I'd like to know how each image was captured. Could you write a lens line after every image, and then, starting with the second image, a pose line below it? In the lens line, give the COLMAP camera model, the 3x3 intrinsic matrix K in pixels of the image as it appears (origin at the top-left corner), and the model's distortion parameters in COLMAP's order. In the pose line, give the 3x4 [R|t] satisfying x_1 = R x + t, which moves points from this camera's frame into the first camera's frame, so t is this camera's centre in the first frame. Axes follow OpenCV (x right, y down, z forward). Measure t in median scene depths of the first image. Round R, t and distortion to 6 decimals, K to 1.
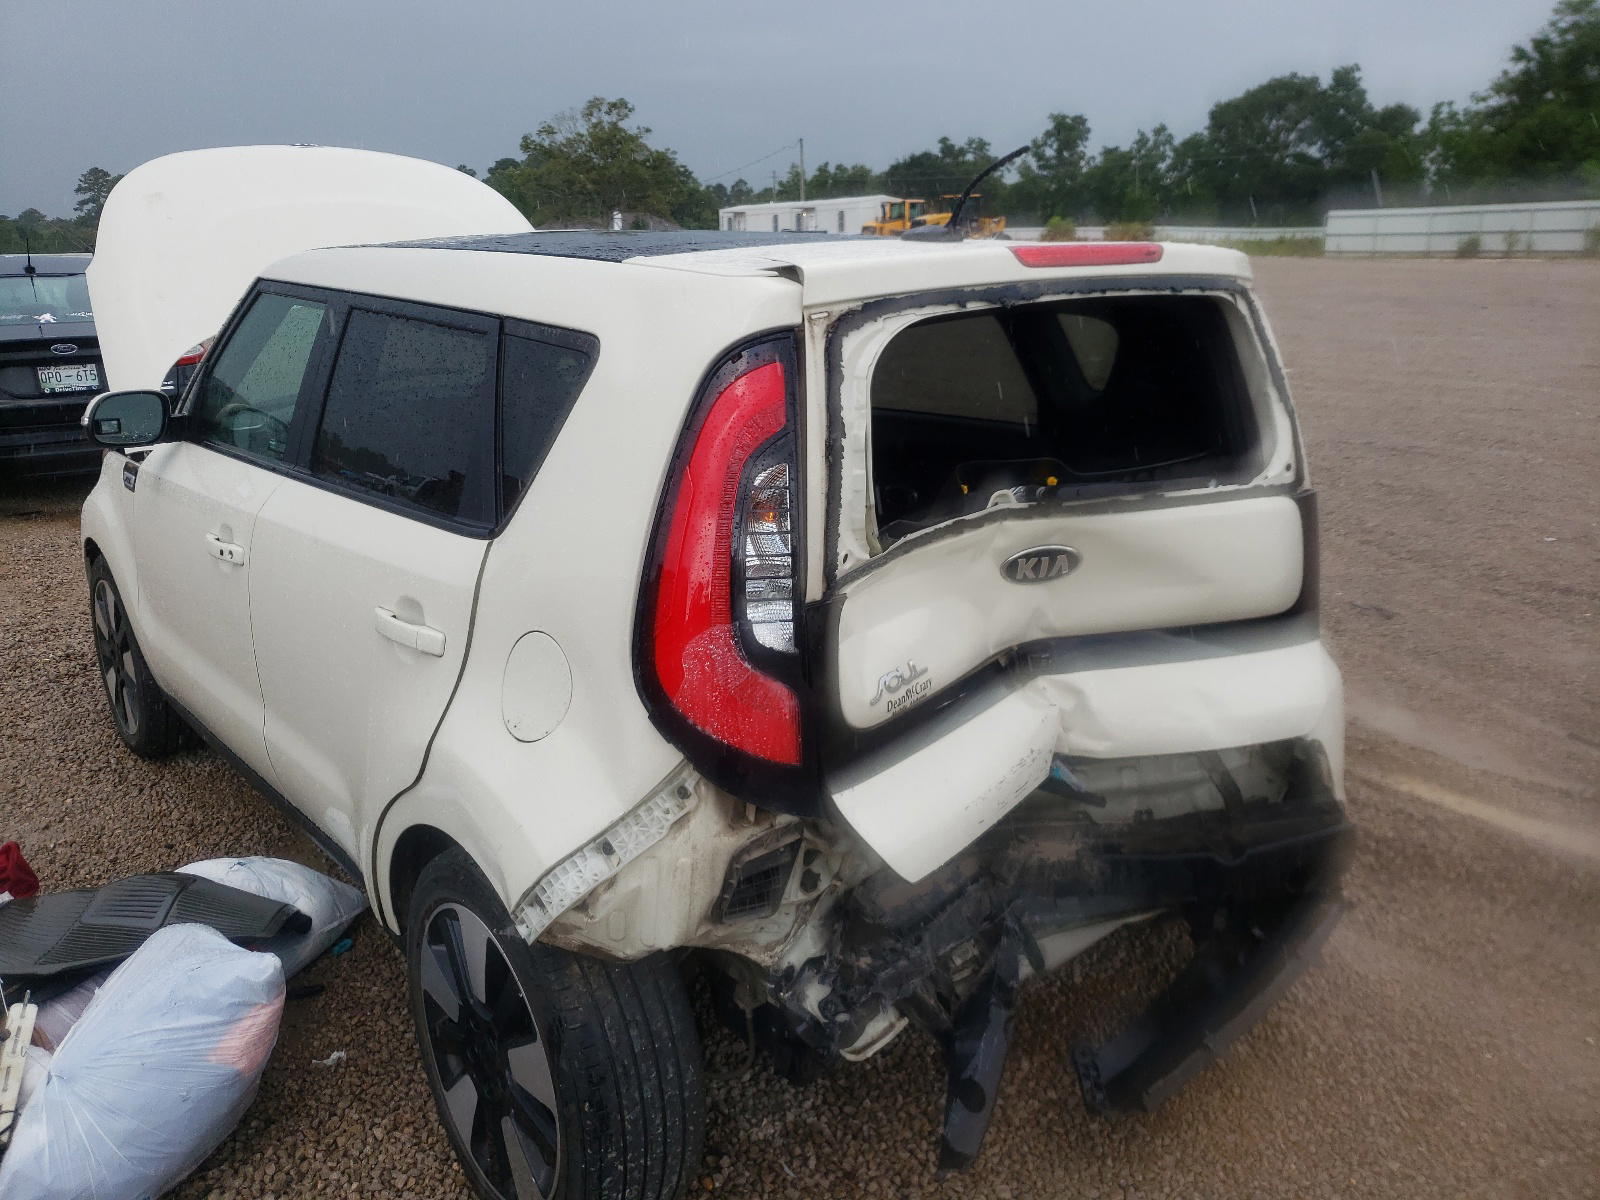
lens RADIAL K [[1250.0, 0, 800.0], [0, 1250.0, 600.0], [0, 0, 1]] dist [0.074799, -0.087536]
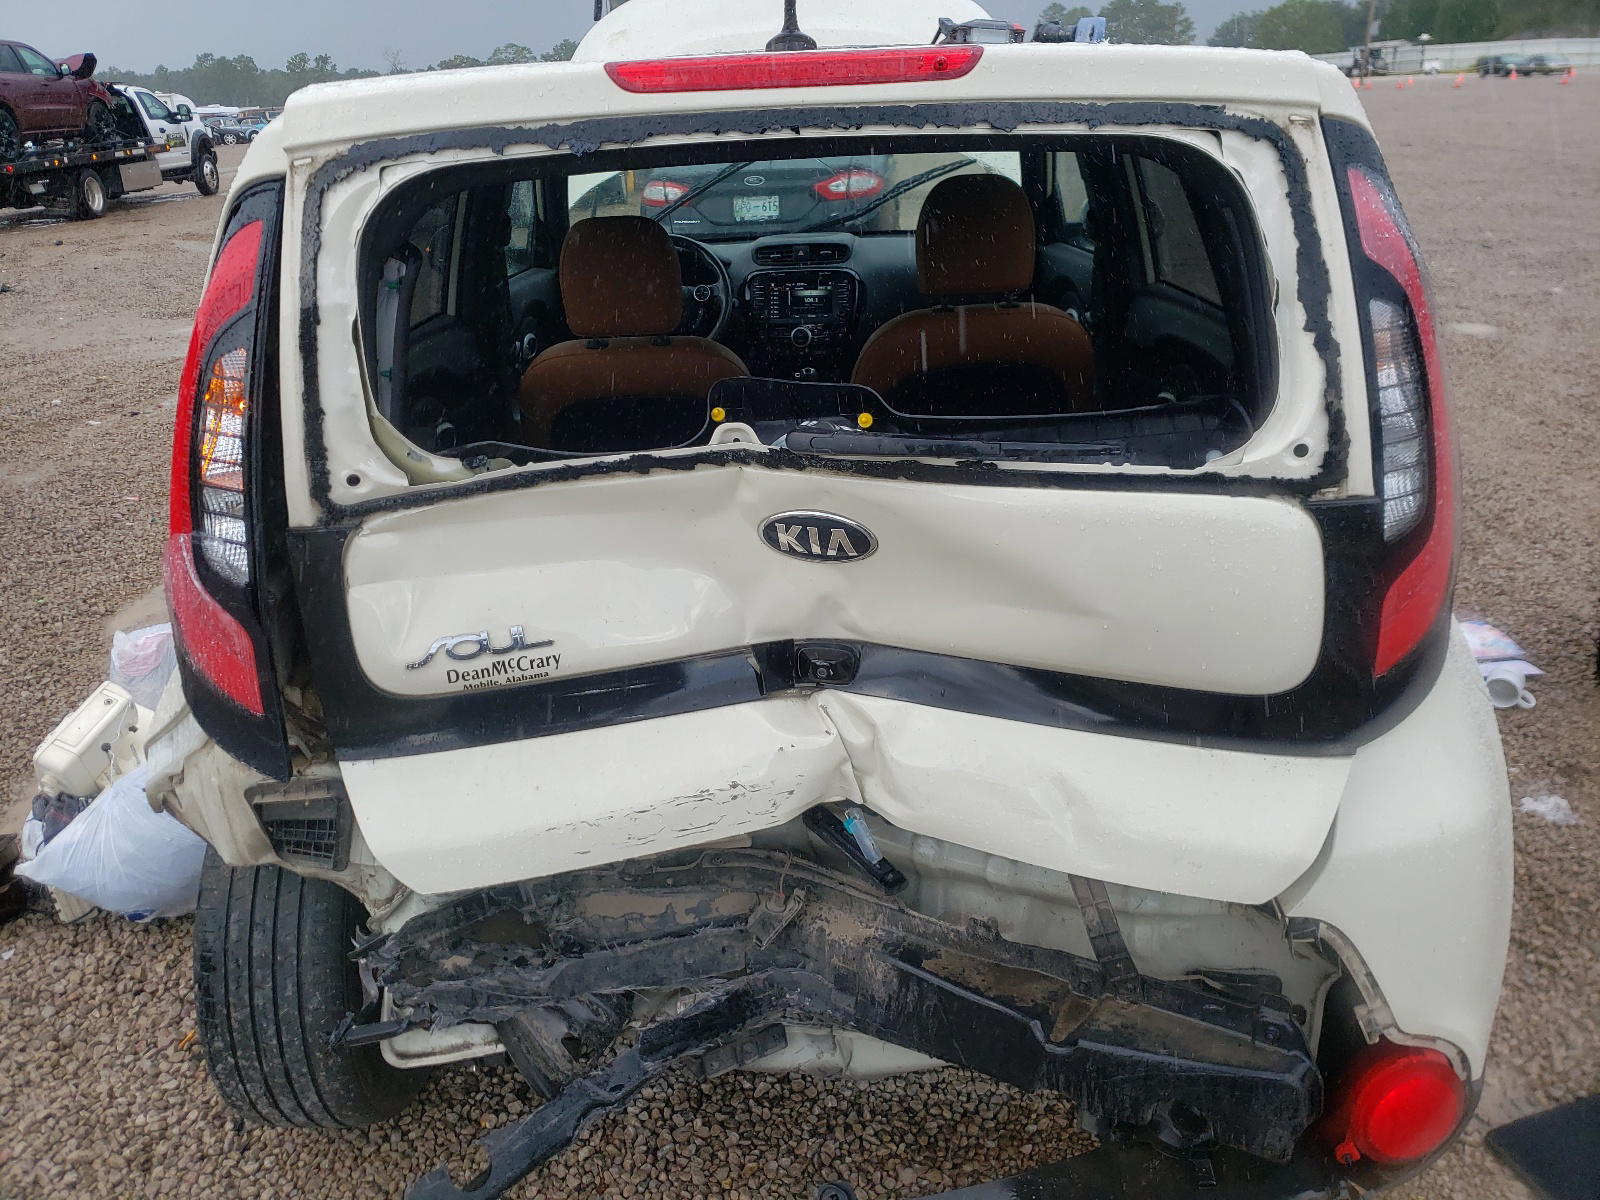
lens RADIAL K [[1250.0, 0, 800.0], [0, 1250.0, 600.0], [0, 0, 1]] dist [0.074799, -0.087536]
pose [[0.769649, 0.220454, -0.599200, 0.655821], [-0.144495, 0.974290, 0.172857, -0.121385], [0.621902, -0.046457, 0.781716, 0.482771]]
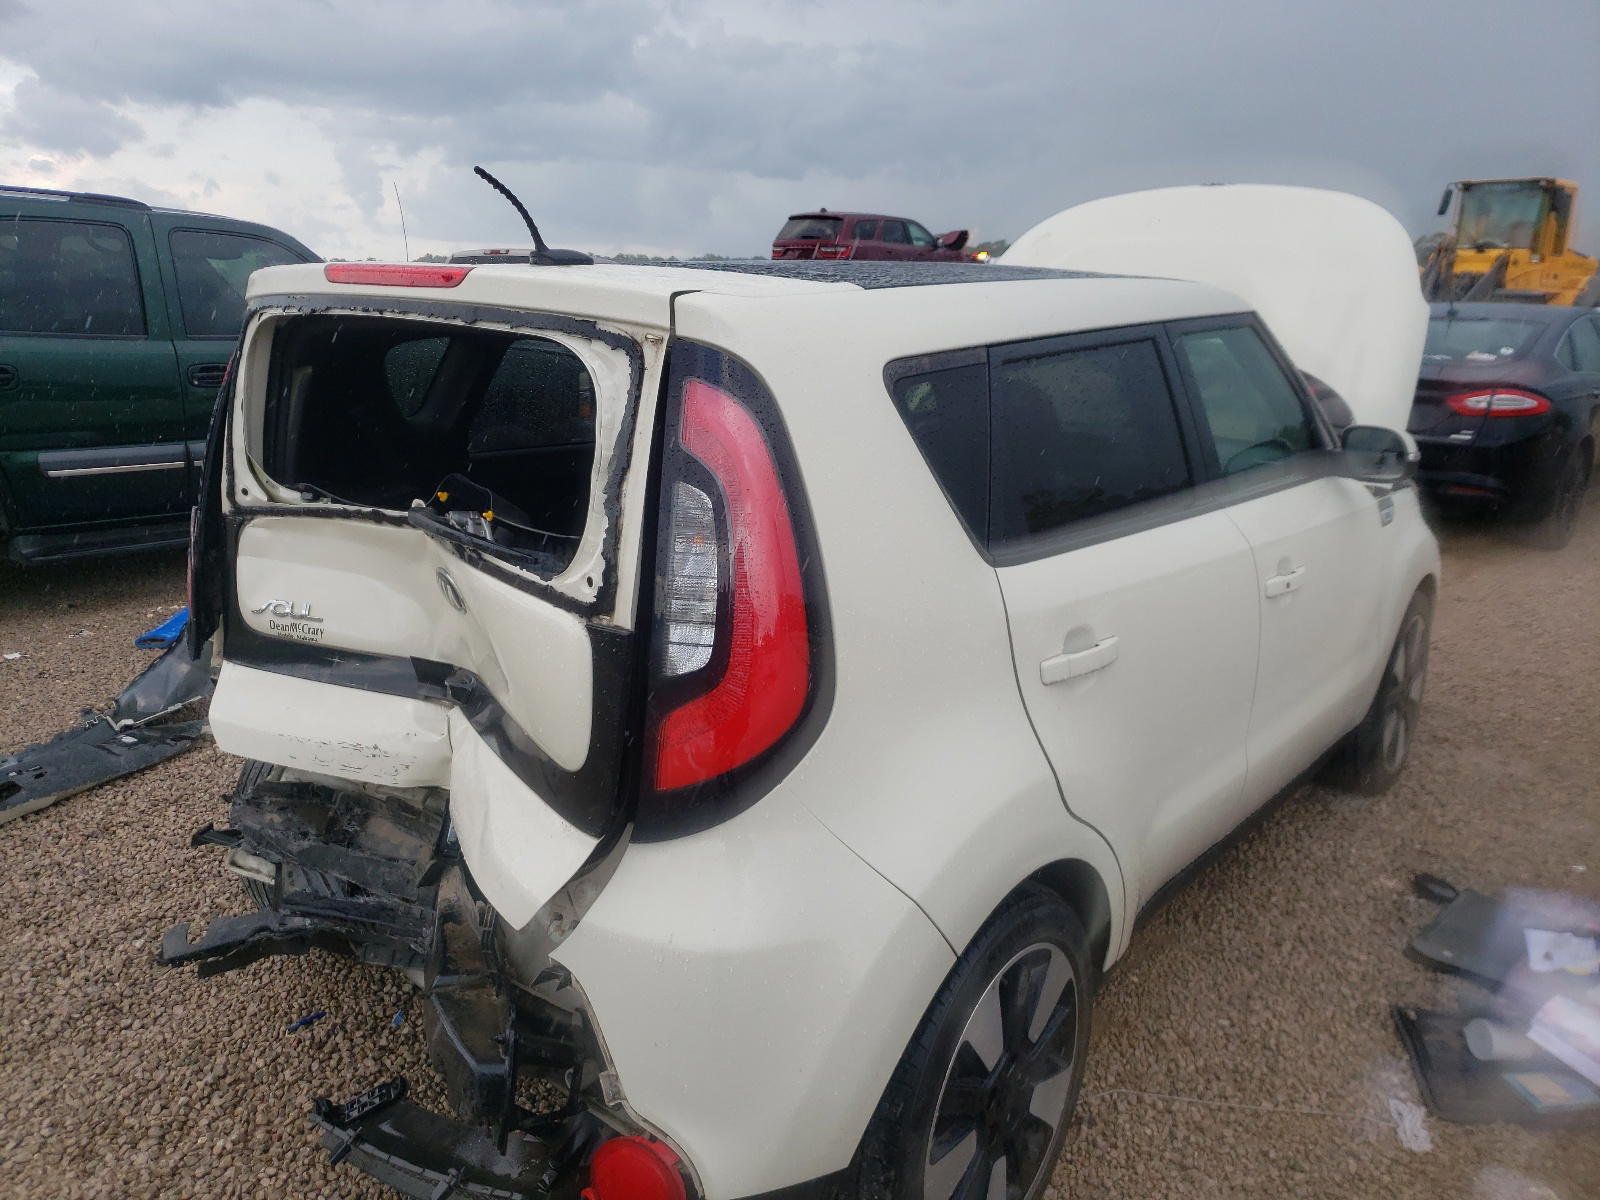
lens RADIAL K [[1272.3, 0, 734.4], [0, 1272.3, 604.9], [0, 0, 1]] dist [0.039847, -0.092021]
pose [[0.172641, 0.259791, -0.950107, 1.271566], [-0.292883, 0.934501, 0.202305, -0.306140], [0.940433, 0.243344, 0.237422, 1.049428]]
